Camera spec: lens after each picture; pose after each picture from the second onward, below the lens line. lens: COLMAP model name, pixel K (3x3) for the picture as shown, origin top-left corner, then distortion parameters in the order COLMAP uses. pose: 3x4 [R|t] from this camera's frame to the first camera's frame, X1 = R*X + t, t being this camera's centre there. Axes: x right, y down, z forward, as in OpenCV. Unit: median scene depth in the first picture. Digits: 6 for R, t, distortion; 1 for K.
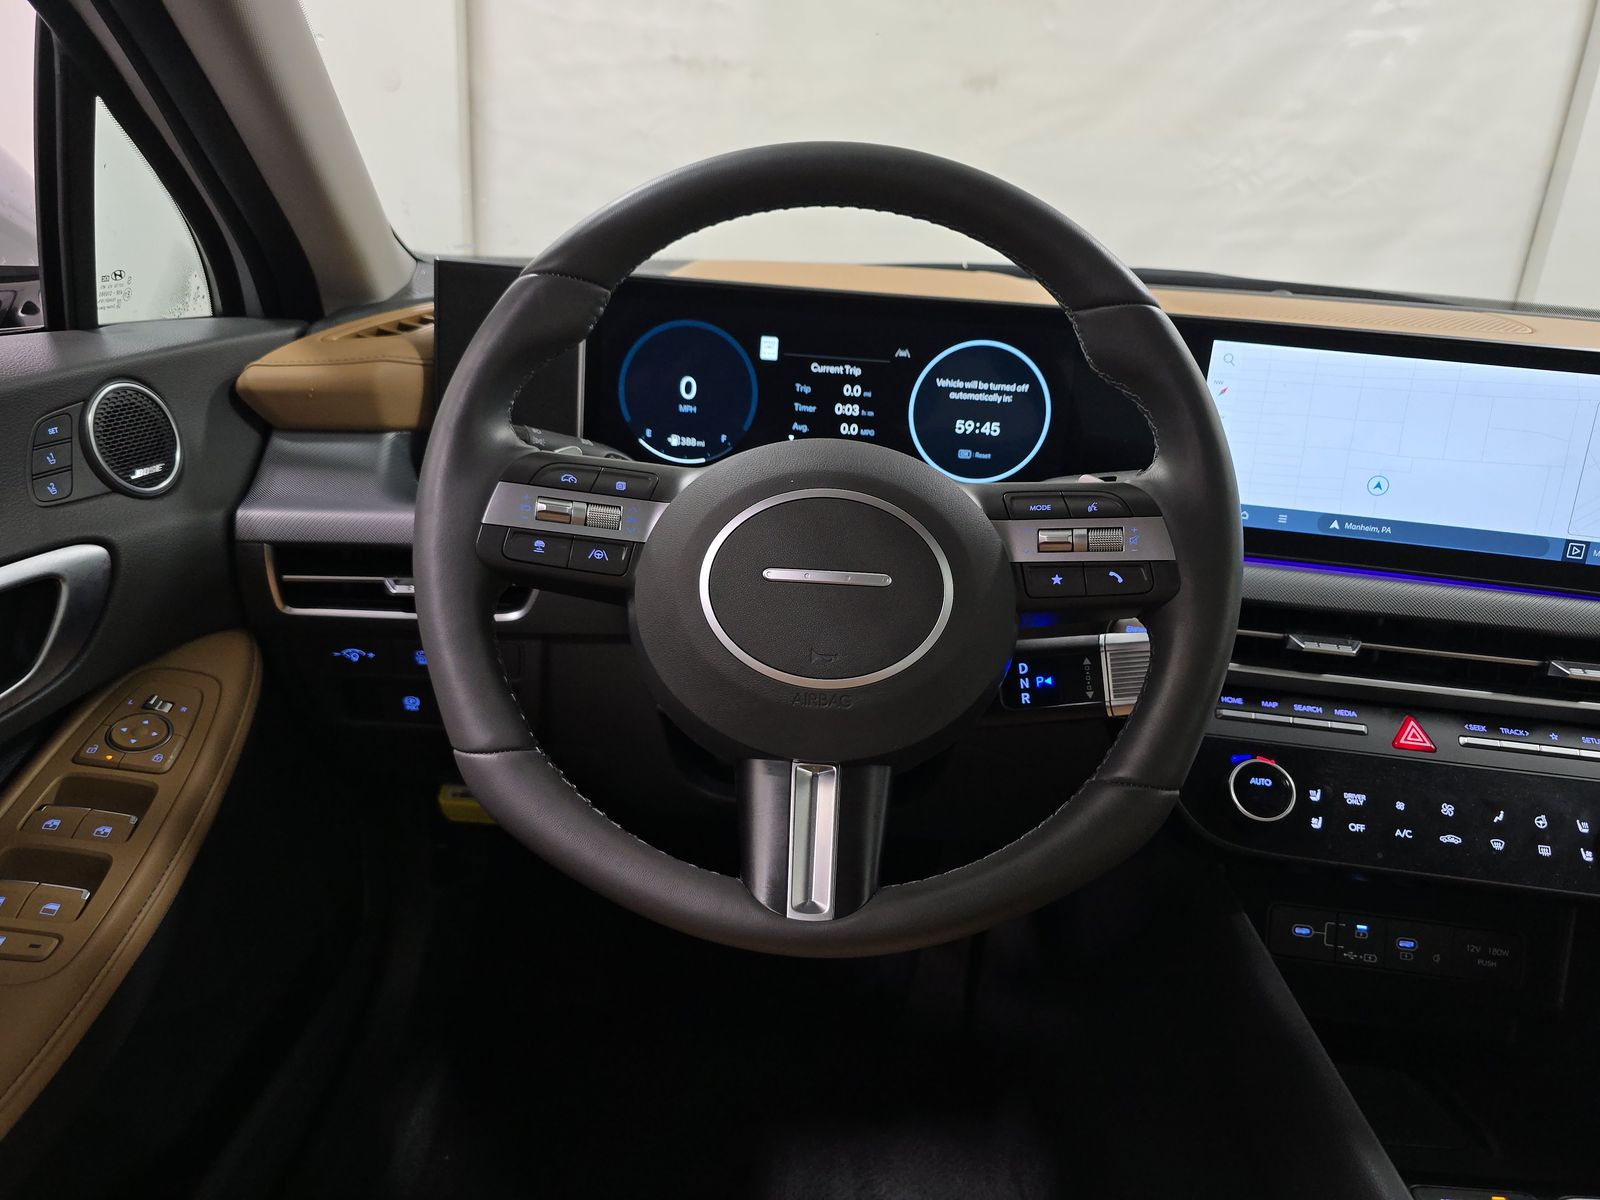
lens RADIAL K [[1080.7, 0, 800.0], [0, 1080.7, 600.0], [0, 0, 1]] dist [0.023538, -0.032877]
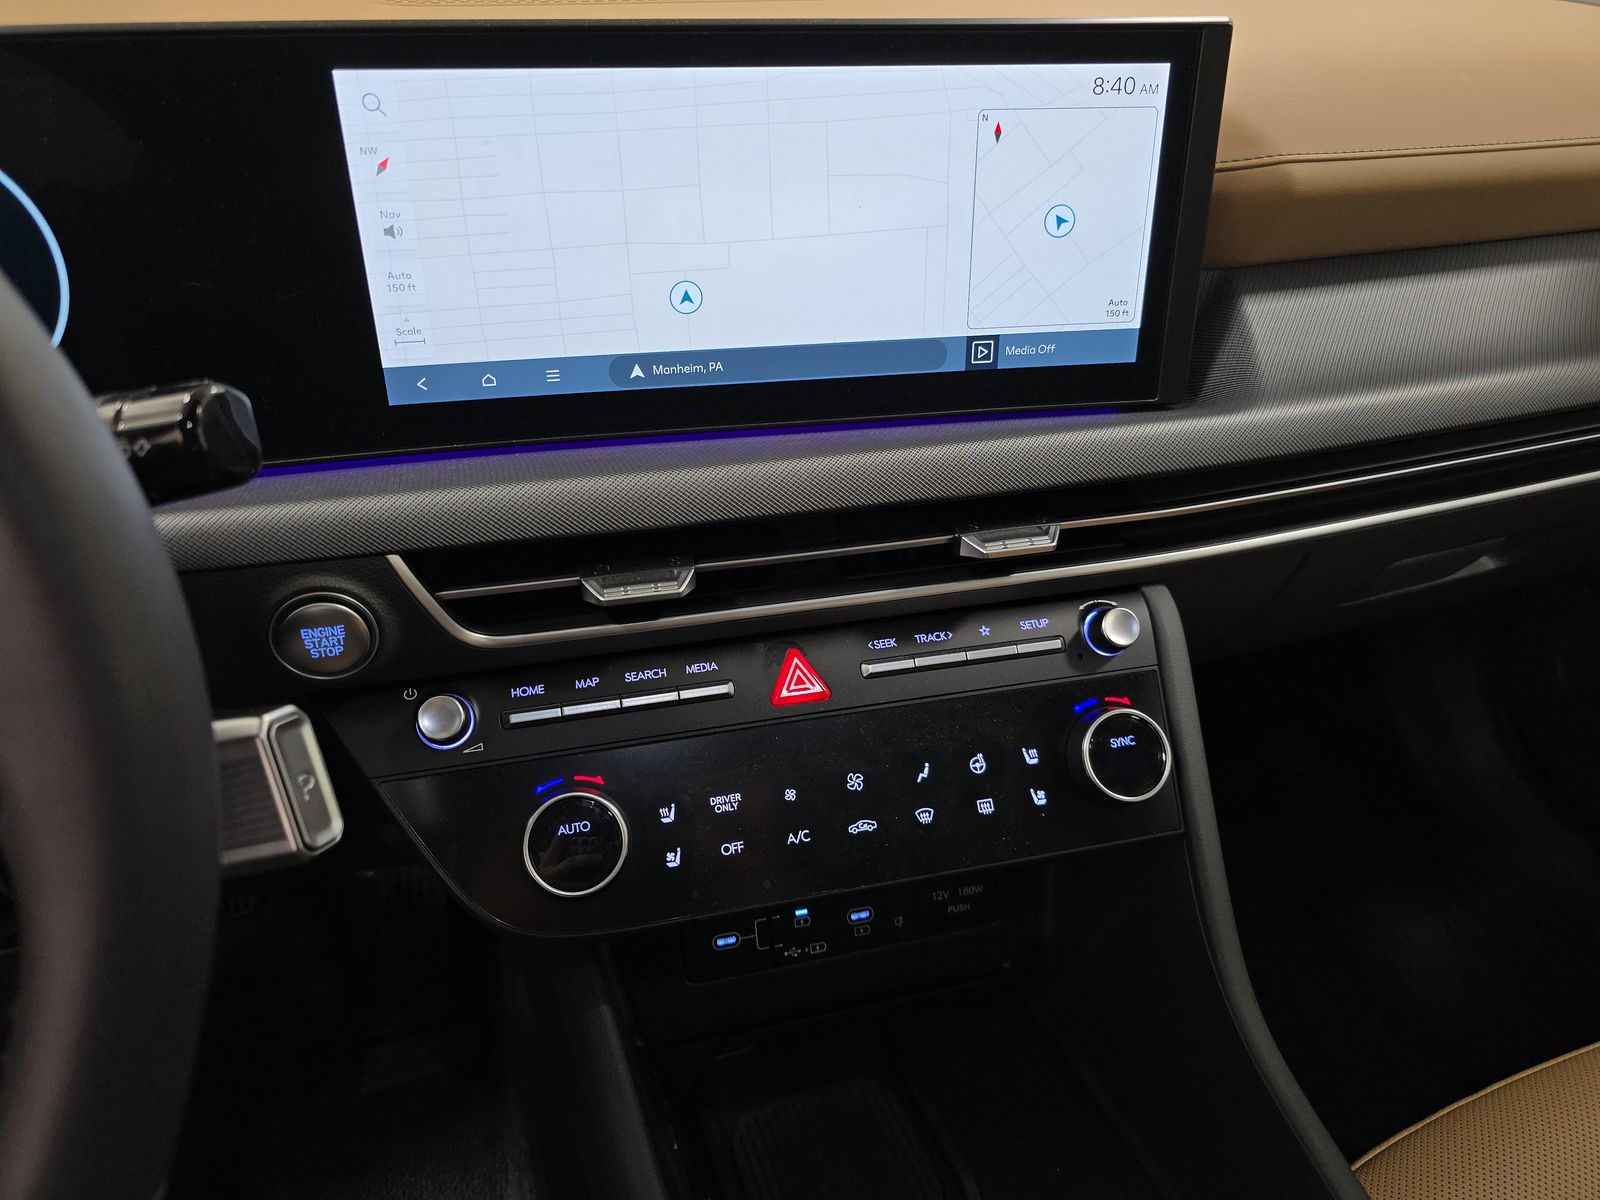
lens RADIAL K [[1089.1, 0, 792.6], [0, 1089.1, 583.1], [0, 0, 1]] dist [0.022727, -0.001783]
pose [[0.928879, -0.239520, 0.282513, 0.385805], [0.171066, 0.953967, 0.246341, -0.095319], [-0.328511, -0.180493, 0.927094, 0.393290]]
